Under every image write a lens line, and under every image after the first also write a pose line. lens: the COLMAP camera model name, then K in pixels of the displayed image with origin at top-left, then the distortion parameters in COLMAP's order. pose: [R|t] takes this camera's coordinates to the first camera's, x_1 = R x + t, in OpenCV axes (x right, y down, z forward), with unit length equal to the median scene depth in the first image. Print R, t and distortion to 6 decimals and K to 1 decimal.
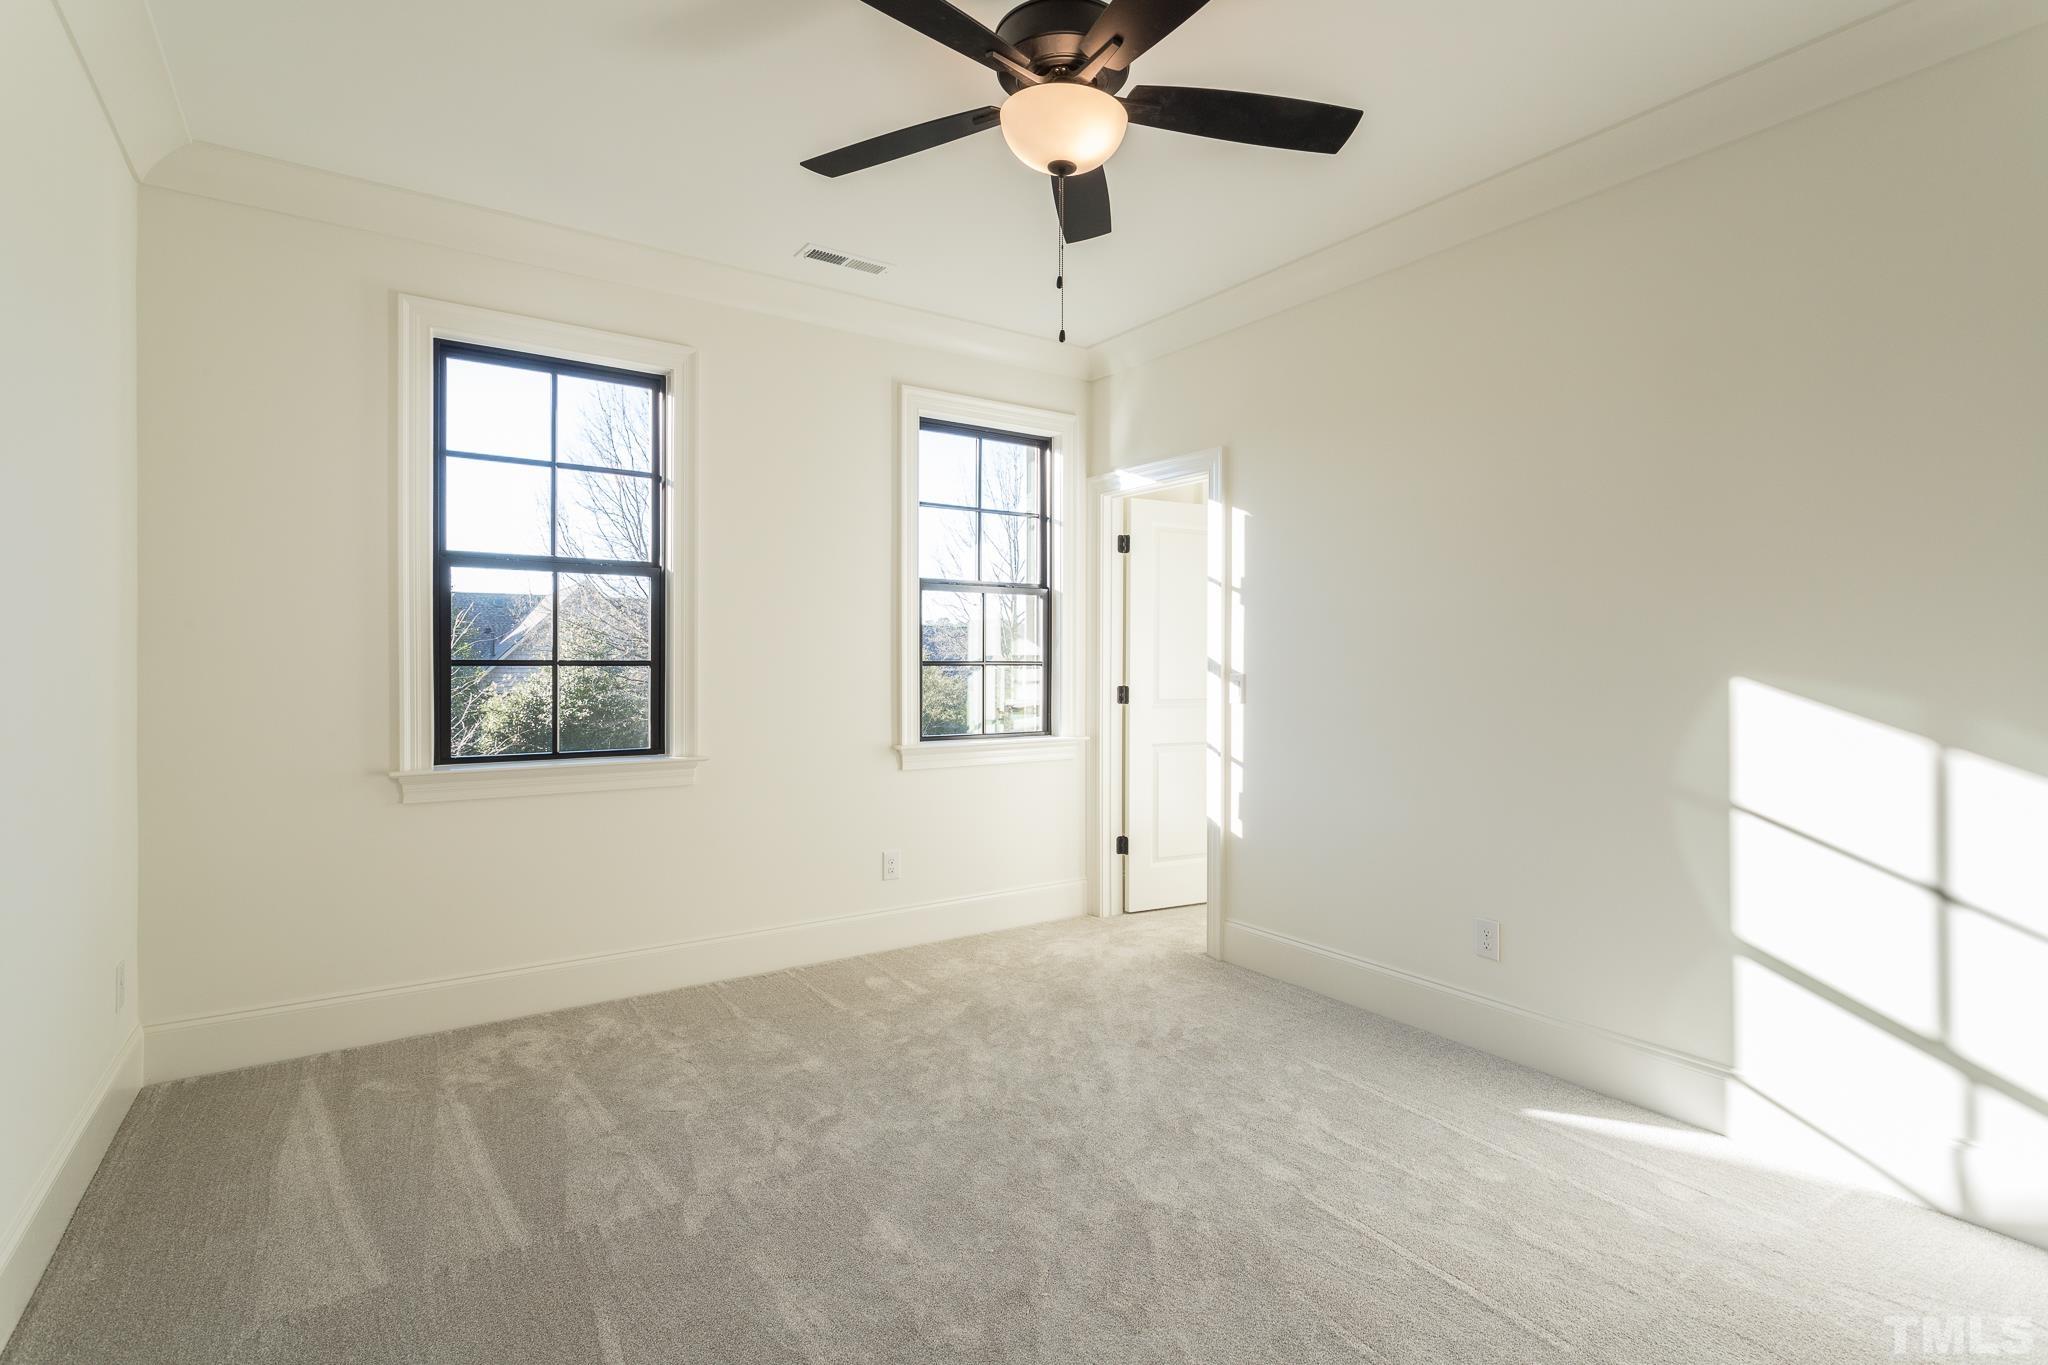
lens RADIAL K [[991.0, 0, 1029.5], [0, 991.0, 656.0], [0, 0, 1]] dist [0.009374, -0.001029]
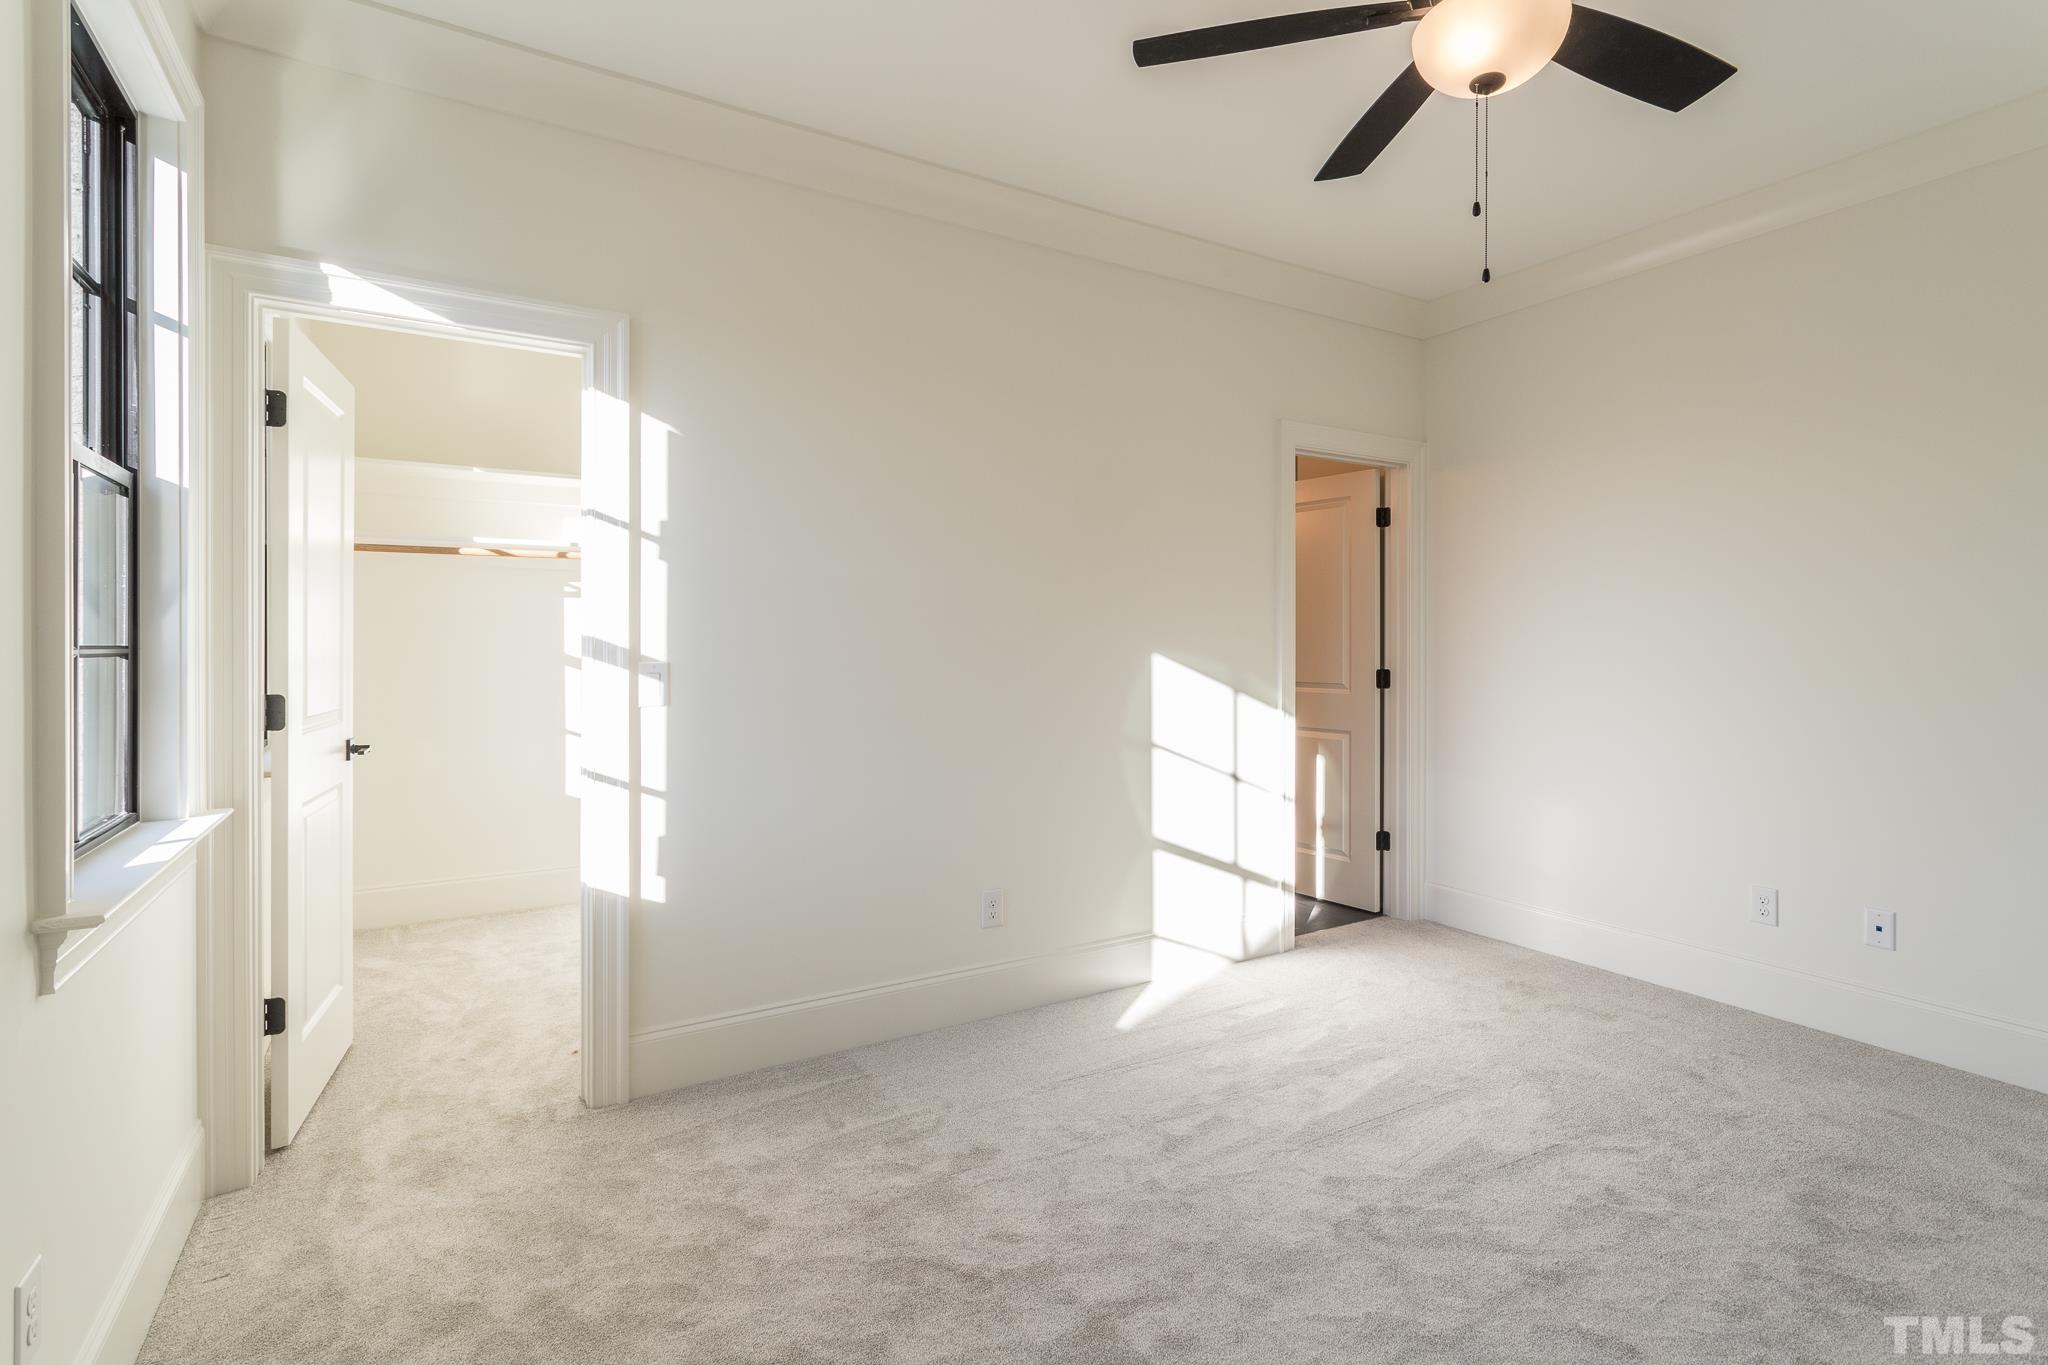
lens RADIAL K [[991.0, 0, 1042.3], [0, 991.0, 648.6], [0, 0, 1]] dist [0.009374, -0.001029]
pose [[0.052764, -0.004266, 0.998598, -0.439054], [0.000415, 0.999991, 0.004250, 0.005847], [-0.998607, 0.000190, 0.052765, 0.680397]]
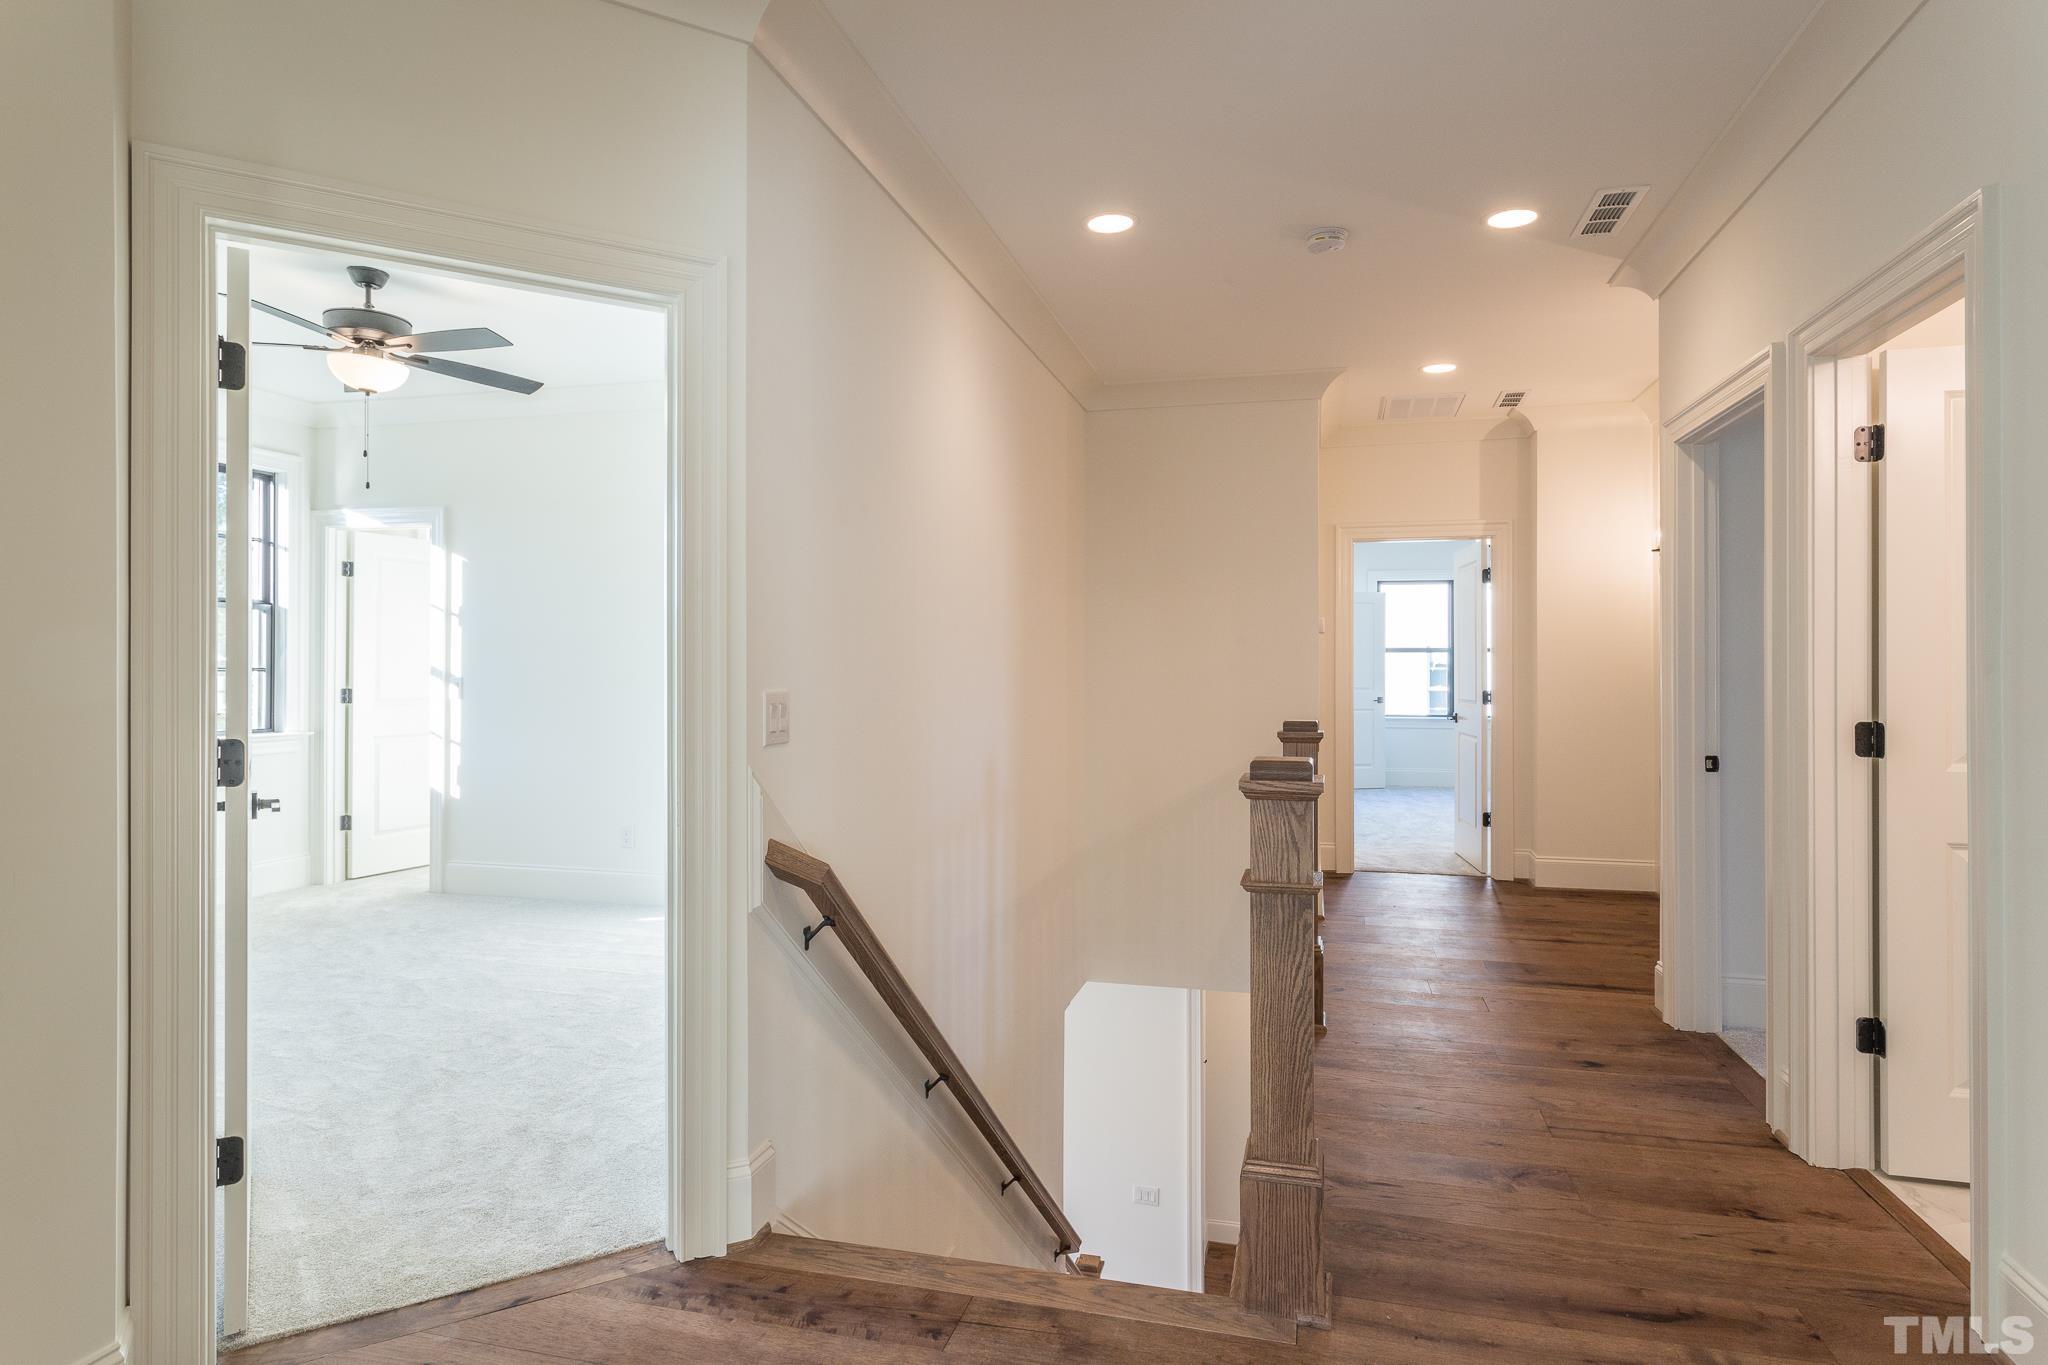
lens RADIAL K [[1145.8, 0, 1034.1], [0, 1145.8, 673.4], [0, 0, 1]] dist [0.004530, 0.001966]
pose [[0.763663, -0.001352, 0.645613, -0.191240], [-0.006396, 0.999933, 0.009660, -0.007497], [-0.645583, -0.011506, 0.763604, -0.676925]]
